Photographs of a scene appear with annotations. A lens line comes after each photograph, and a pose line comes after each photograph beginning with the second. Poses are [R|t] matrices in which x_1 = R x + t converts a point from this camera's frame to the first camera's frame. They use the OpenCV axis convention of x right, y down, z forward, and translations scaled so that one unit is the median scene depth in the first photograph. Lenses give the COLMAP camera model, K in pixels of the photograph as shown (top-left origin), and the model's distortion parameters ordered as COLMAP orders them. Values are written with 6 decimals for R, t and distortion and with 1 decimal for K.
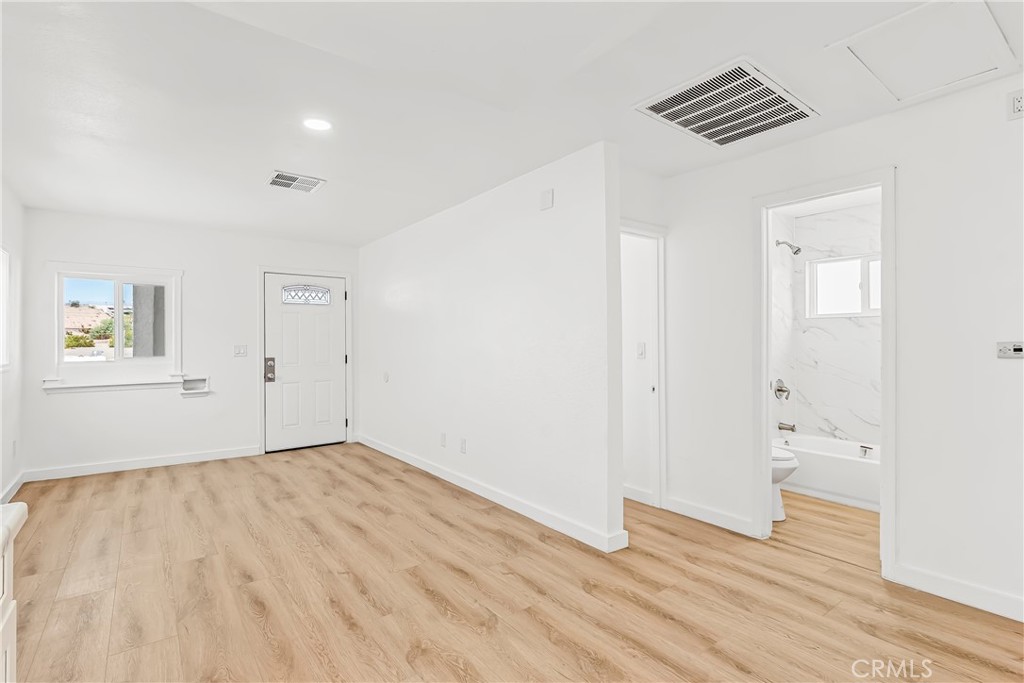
lens RADIAL K [[489.6, 0, 518.7], [0, 489.6, 338.5], [0, 0, 1]] dist [0.002696, -0.000547]
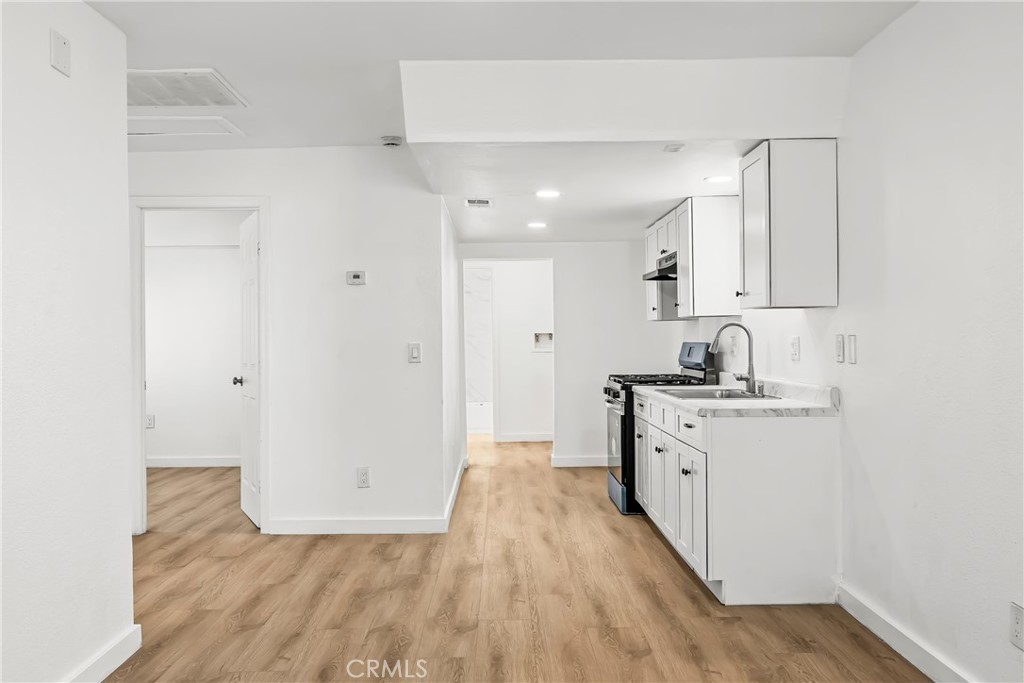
lens RADIAL K [[880.6, 0, 518.5], [0, 880.6, 339.0], [0, 0, 1]] dist [0.009256, -0.010226]
pose [[-0.804035, 0.006809, 0.594544, -1.045658], [0.006306, 0.999976, -0.002925, 0.015087], [-0.594549, 0.001397, -0.804058, 1.789671]]
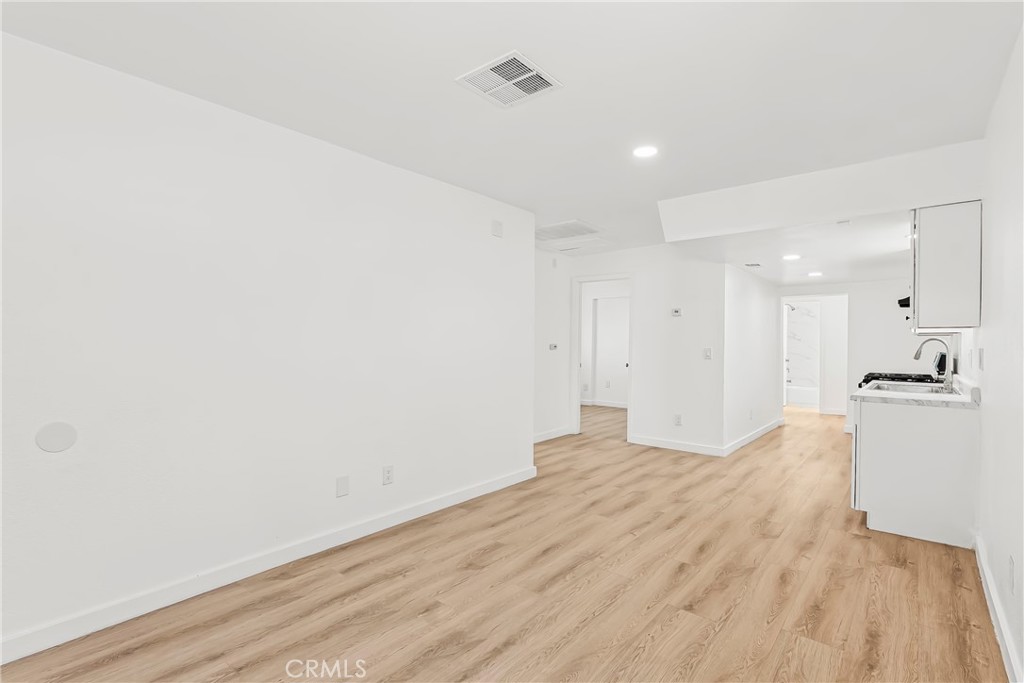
lens RADIAL K [[489.6, 0, 509.7], [0, 489.6, 346.6], [0, 0, 1]] dist [0.002696, -0.000547]
pose [[-0.223024, -0.007422, 0.974785, -1.436204], [-0.012127, 0.999915, 0.004838, 0.010996], [-0.974738, -0.010742, -0.223095, 1.539226]]
